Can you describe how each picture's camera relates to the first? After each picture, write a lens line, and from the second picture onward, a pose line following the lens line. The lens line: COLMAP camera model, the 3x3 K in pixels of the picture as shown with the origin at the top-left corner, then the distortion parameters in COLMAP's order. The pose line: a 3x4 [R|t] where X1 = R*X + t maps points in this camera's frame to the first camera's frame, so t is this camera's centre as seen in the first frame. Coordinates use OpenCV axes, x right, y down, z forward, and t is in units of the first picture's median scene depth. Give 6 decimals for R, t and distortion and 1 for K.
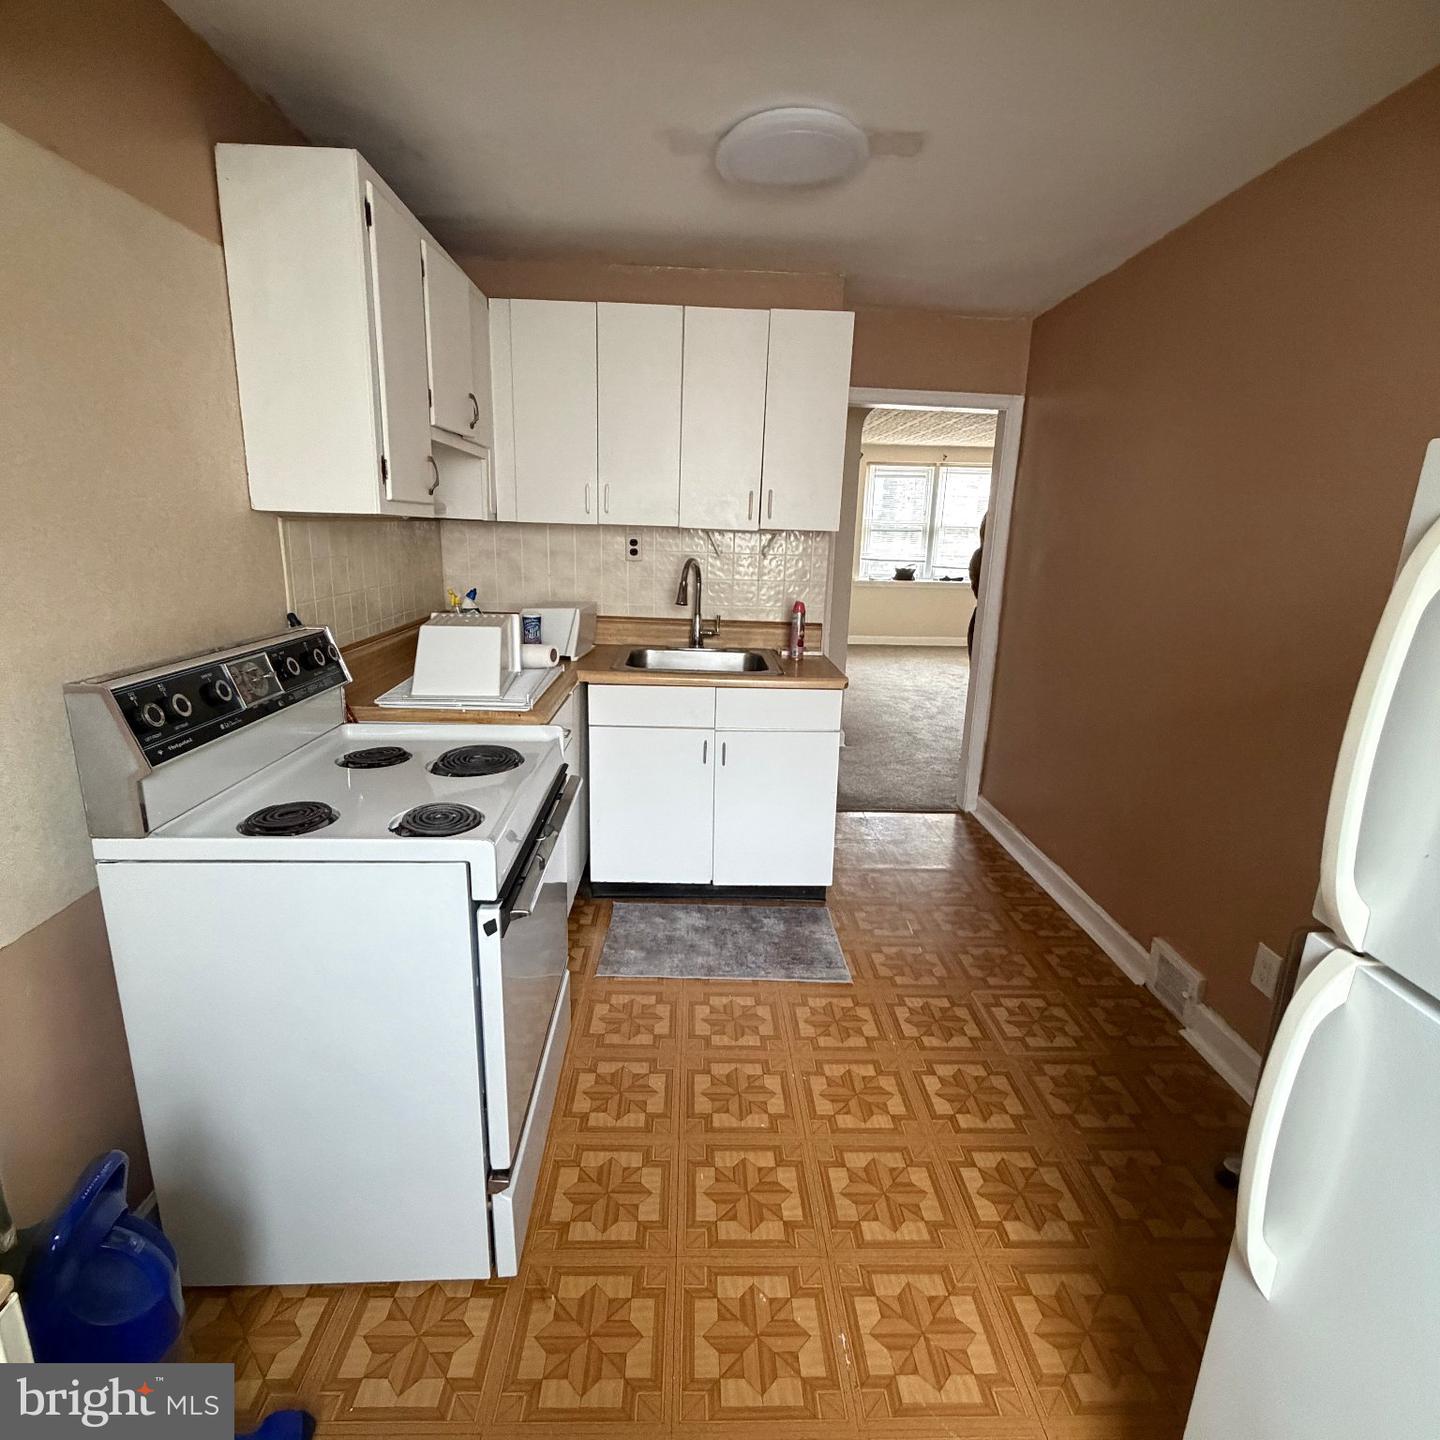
lens RADIAL K [[768.1, 0, 708.8], [0, 768.1, 719.4], [0, 0, 1]] dist [0.005000, 0.001250]
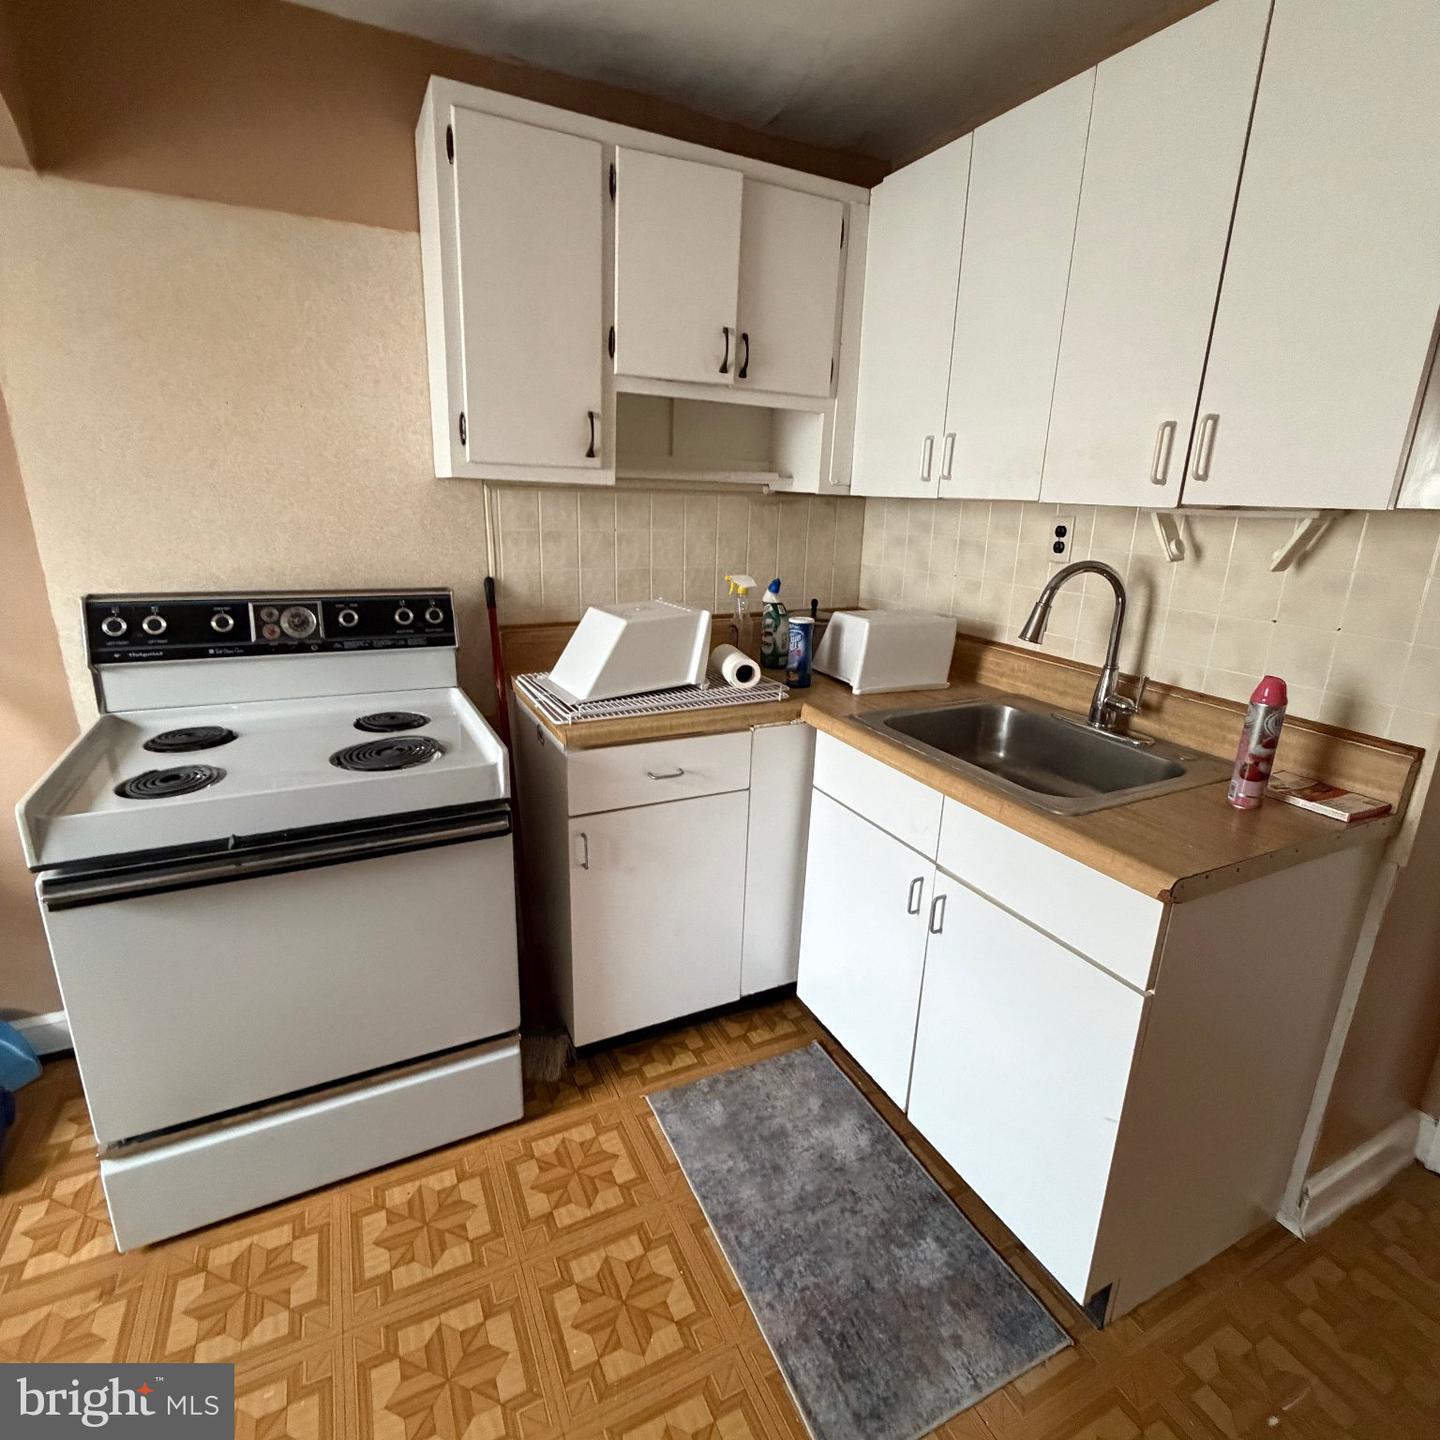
lens RADIAL K [[768.1, 0, 719.6], [0, 768.1, 716.5], [0, 0, 1]] dist [0.005000, 0.001250]
pose [[0.419452, 0.240584, -0.875316, 0.420821], [-0.240699, 0.959204, 0.148297, -0.141064], [0.875285, 0.148484, 0.460249, 0.618574]]
